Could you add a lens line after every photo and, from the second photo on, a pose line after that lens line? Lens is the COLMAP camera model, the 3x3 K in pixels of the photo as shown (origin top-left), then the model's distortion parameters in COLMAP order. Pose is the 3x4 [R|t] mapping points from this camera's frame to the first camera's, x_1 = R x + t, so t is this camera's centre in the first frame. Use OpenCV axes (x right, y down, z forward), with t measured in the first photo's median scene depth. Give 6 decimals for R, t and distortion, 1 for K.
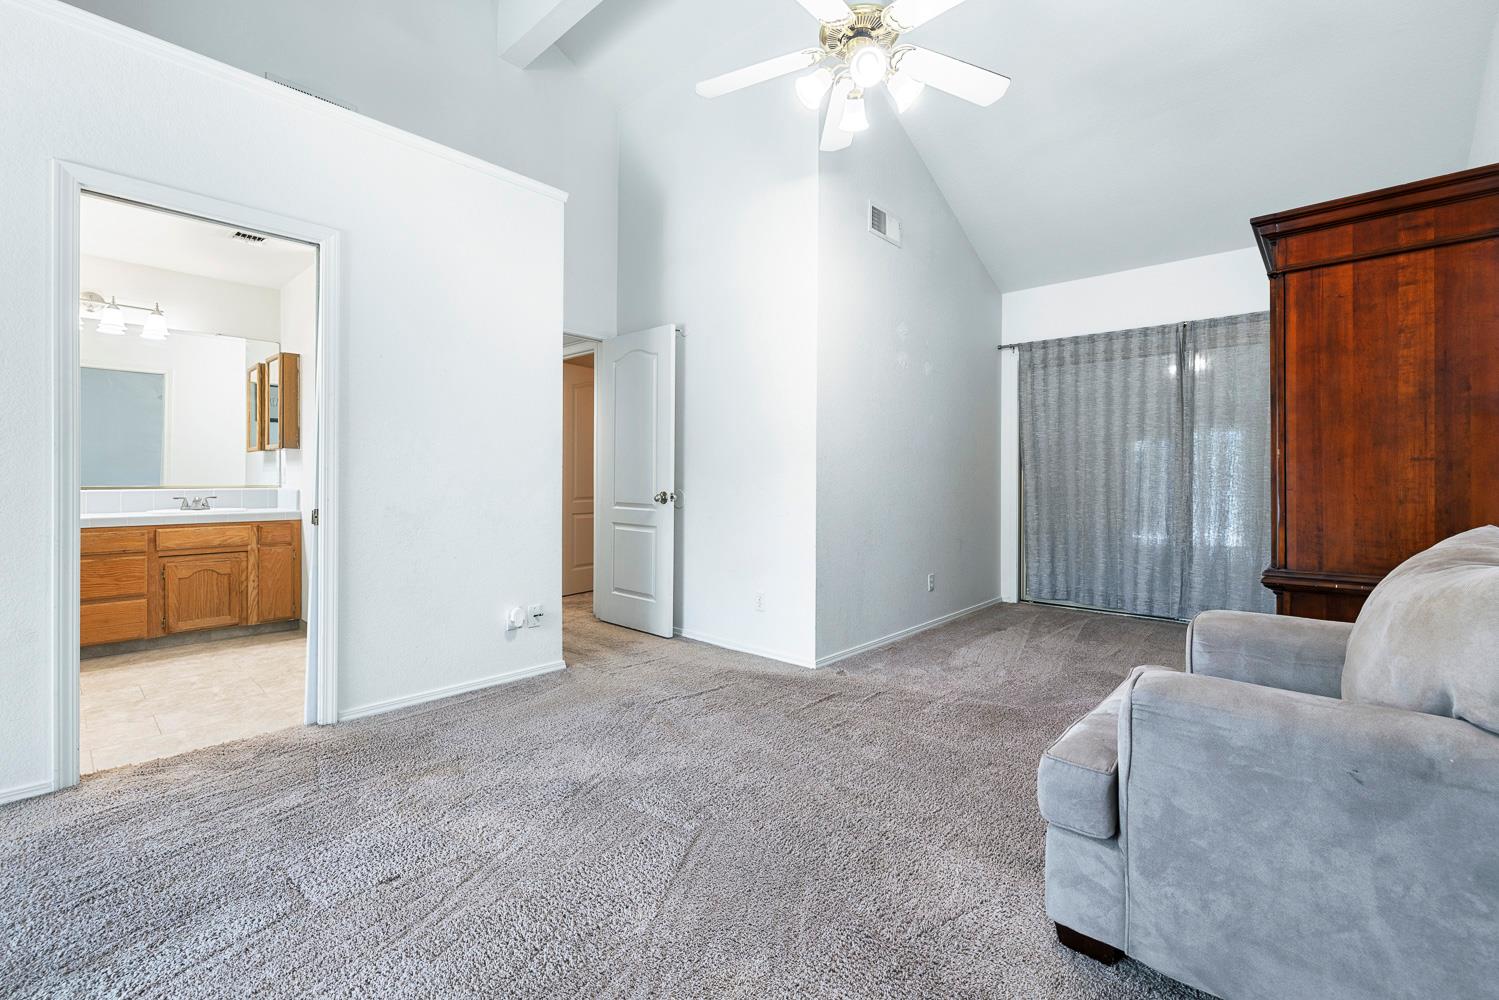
lens RADIAL K [[641.5, 0, 746.8], [0, 641.5, 479.5], [0, 0, 1]] dist [0.001572, 0.000116]
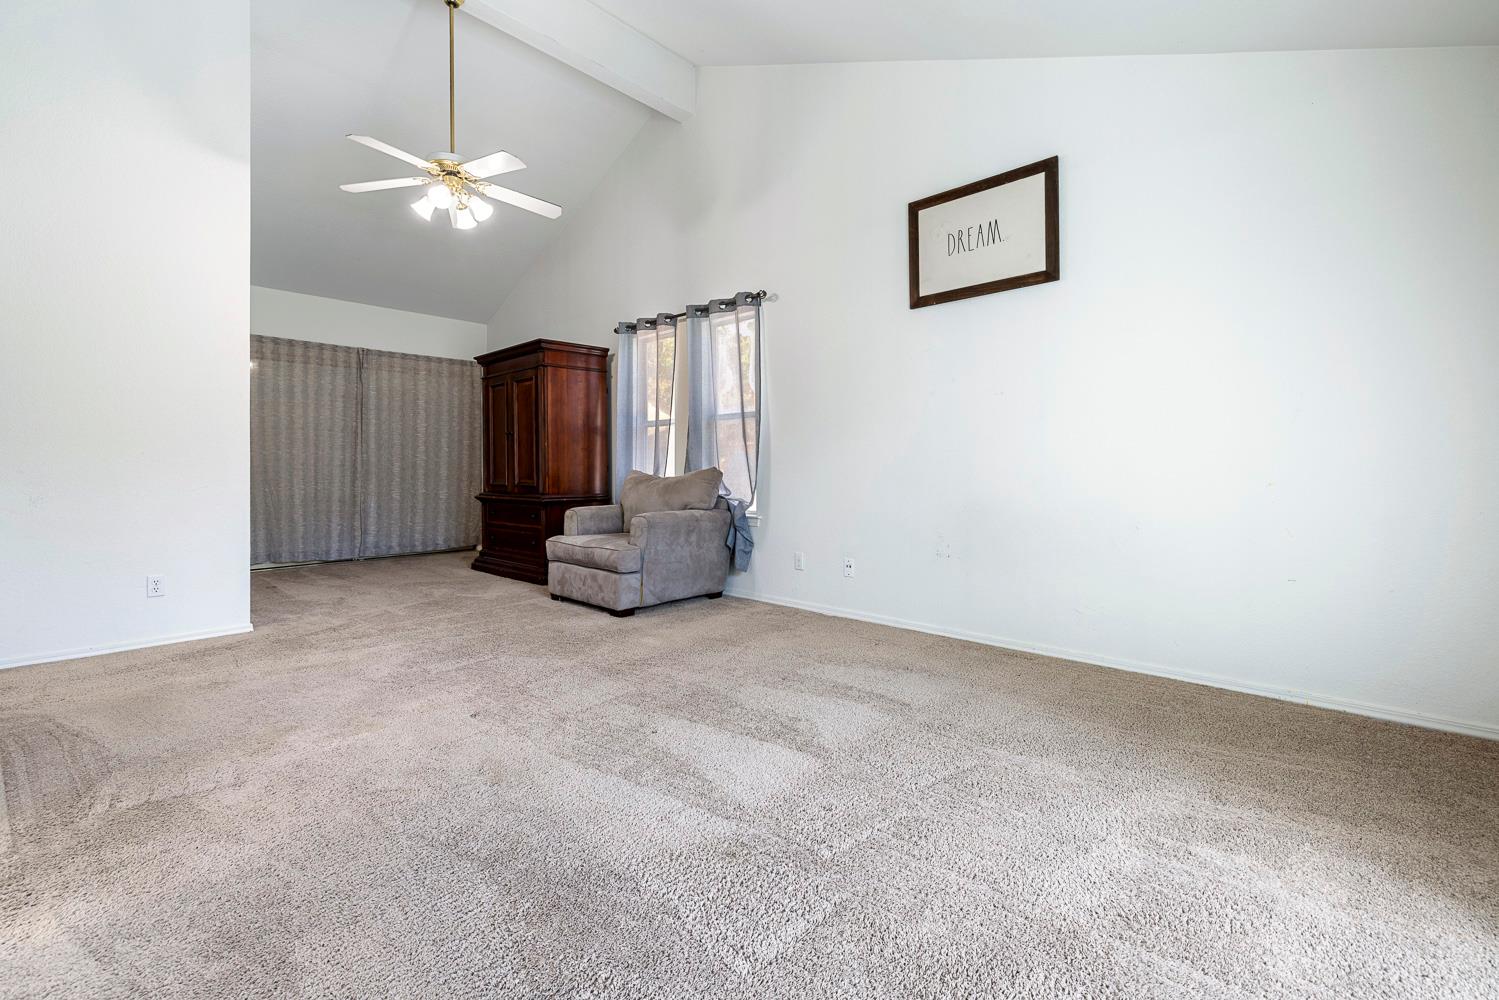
lens RADIAL K [[641.5, 0, 746.8], [0, 641.5, 479.5], [0, 0, 1]] dist [0.001572, 0.000116]
pose [[0.017613, -0.020462, 0.999635, -0.785188], [0.004311, 0.999783, 0.020389, 0.021487], [-0.999836, 0.003950, 0.017697, 0.136137]]
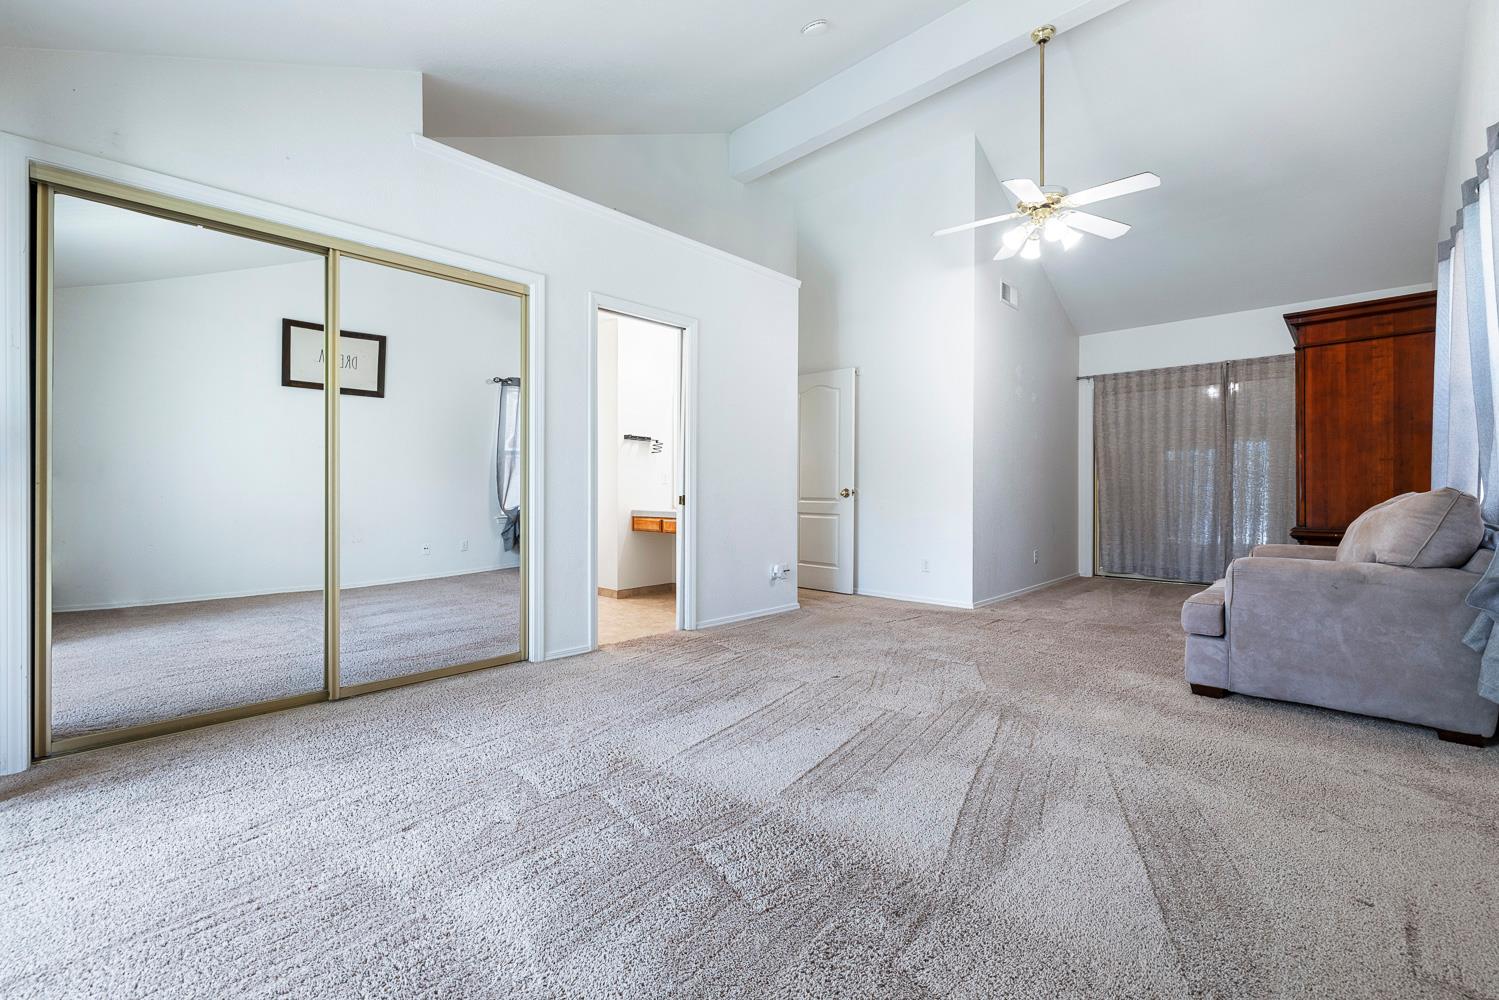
lens RADIAL K [[632.3, 0, 749.5], [0, 632.3, 493.5], [0, 0, 1]] dist [0.001463, 0.000350]
pose [[0.999751, -0.002954, -0.022112, -0.301547], [0.003018, 0.999991, 0.002873, 0.024375], [0.022103, -0.002939, 0.999751, -0.359089]]
